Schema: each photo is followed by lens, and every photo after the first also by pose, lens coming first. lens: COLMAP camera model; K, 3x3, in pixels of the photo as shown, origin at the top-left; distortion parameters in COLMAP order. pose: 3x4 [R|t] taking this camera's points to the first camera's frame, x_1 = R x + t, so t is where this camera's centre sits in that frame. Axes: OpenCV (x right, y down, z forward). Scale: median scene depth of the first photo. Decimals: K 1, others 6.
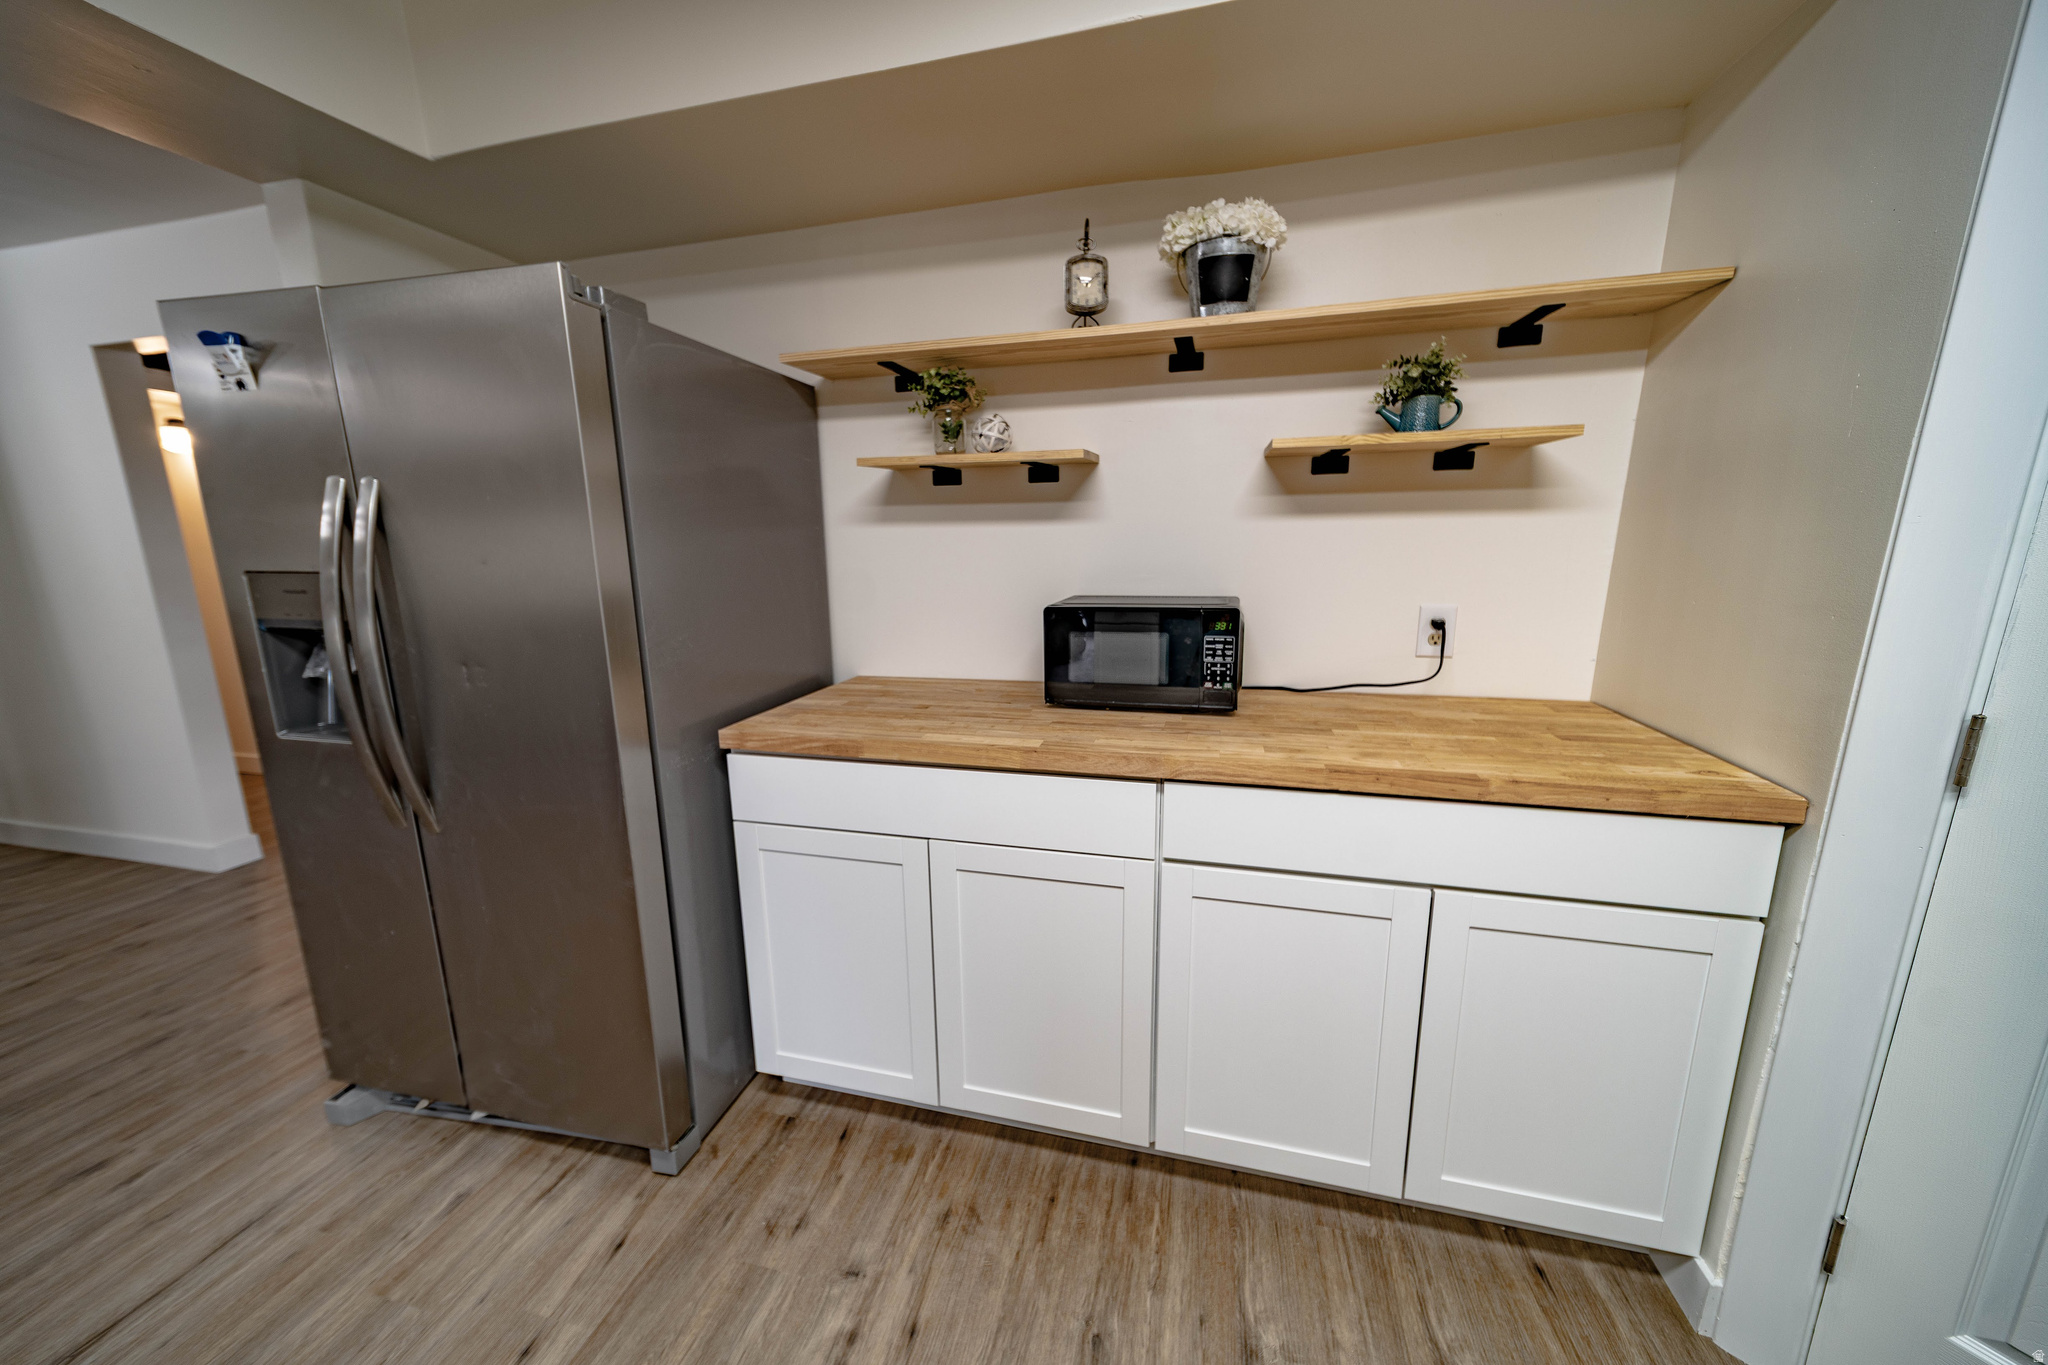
lens RADIAL K [[708.1, 0, 1022.1], [0, 708.1, 680.1], [0, 0, 1]] dist [0.005401, 0.000228]
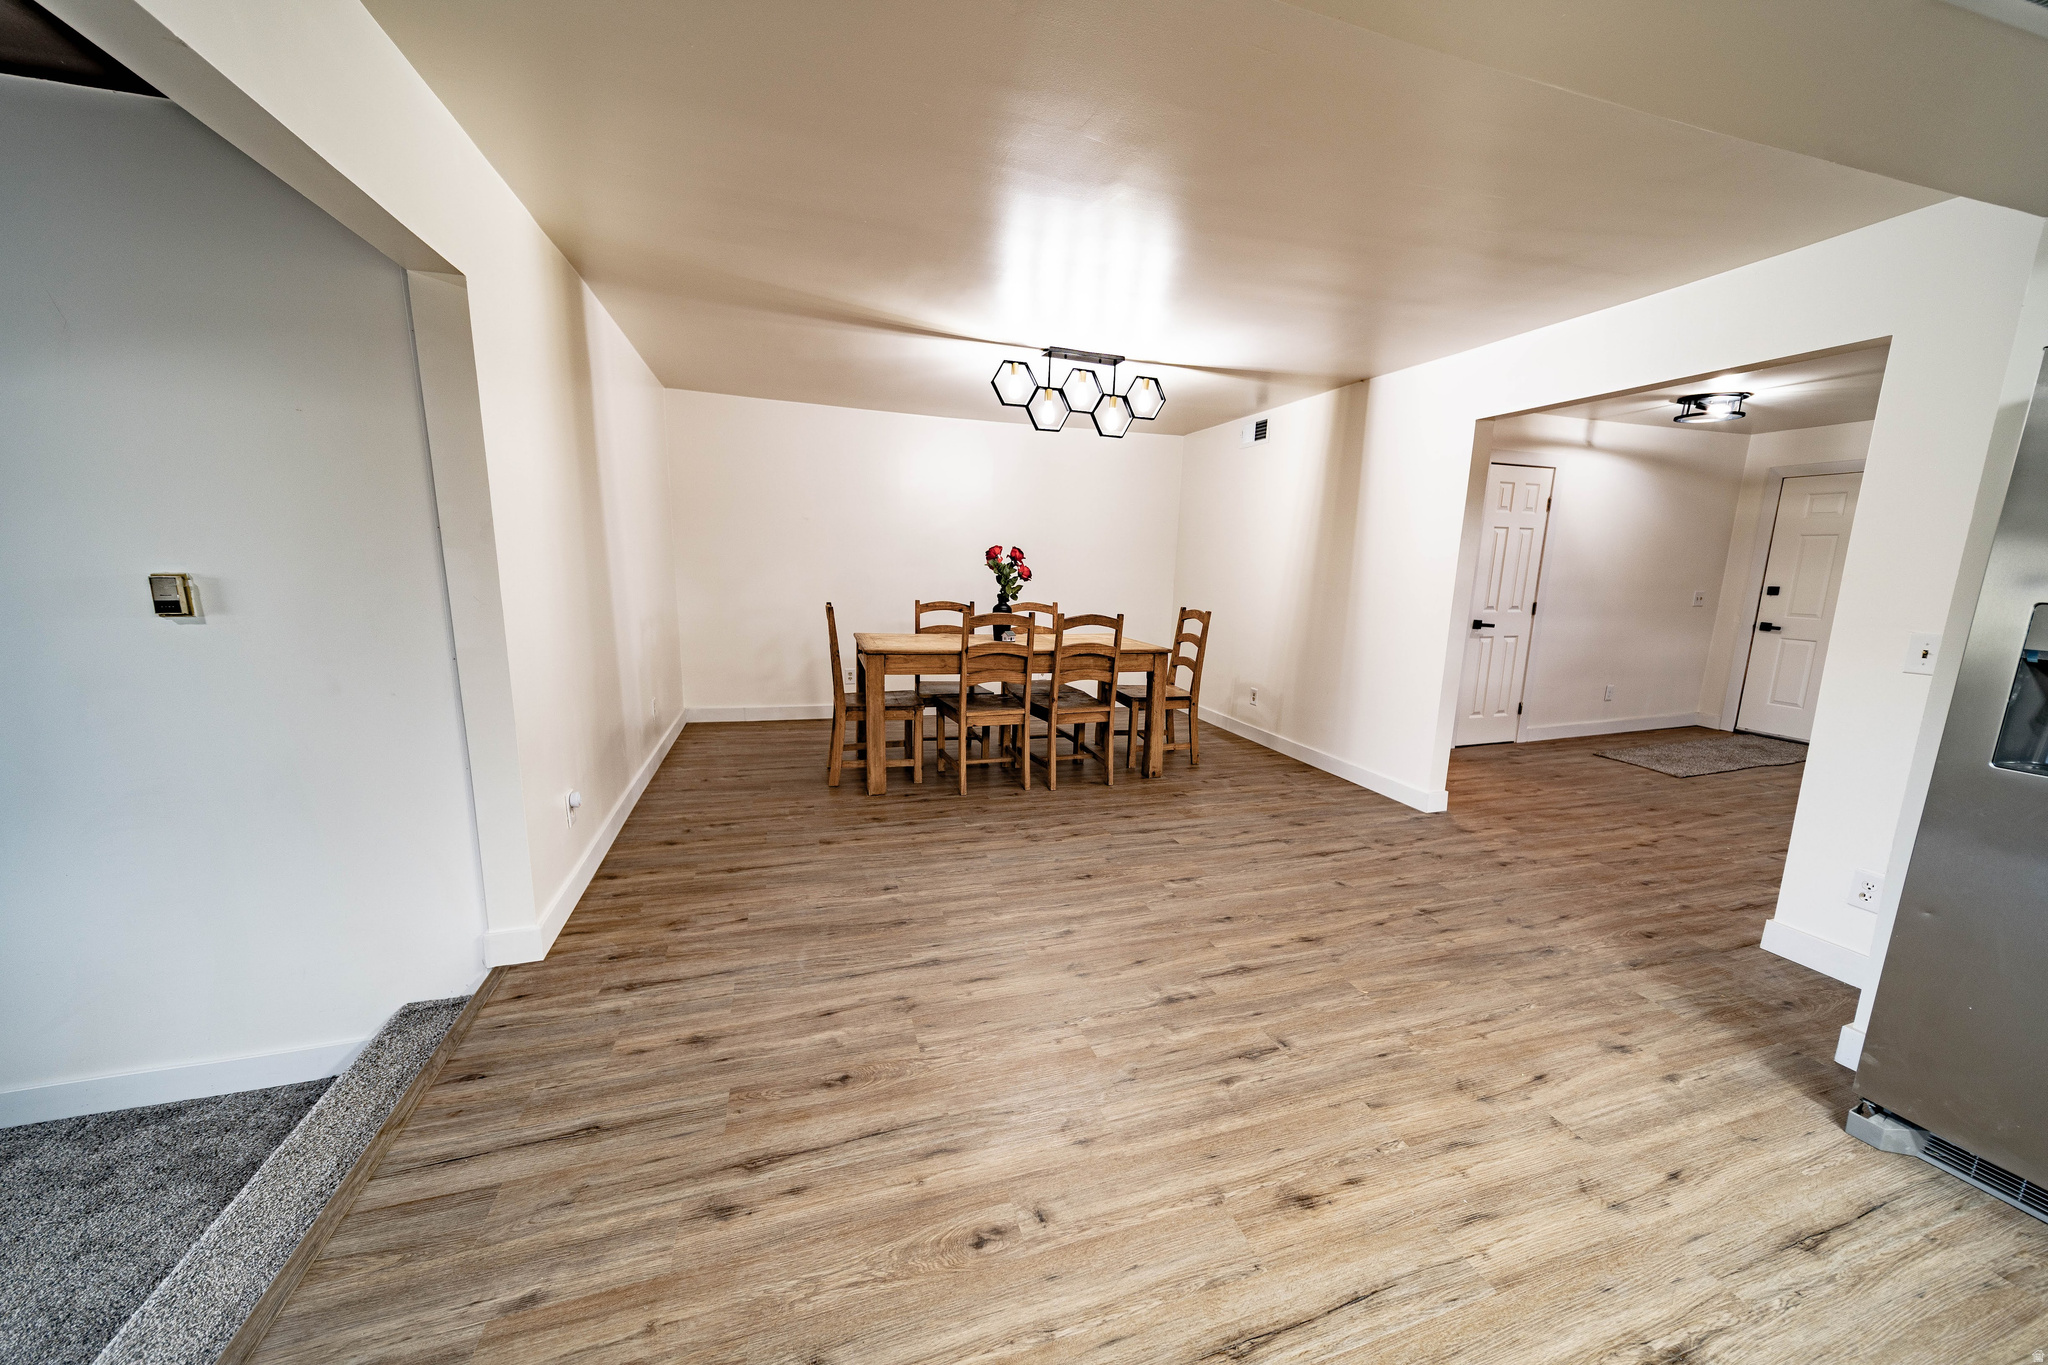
lens RADIAL K [[708.1, 0, 1022.1], [0, 708.1, 680.1], [0, 0, 1]] dist [0.005401, 0.000228]
pose [[0.528806, 0.173166, -0.830889, -0.926554], [-0.197740, 0.977162, 0.077803, 0.149517], [0.825387, 0.123157, 0.550971, -0.687566]]
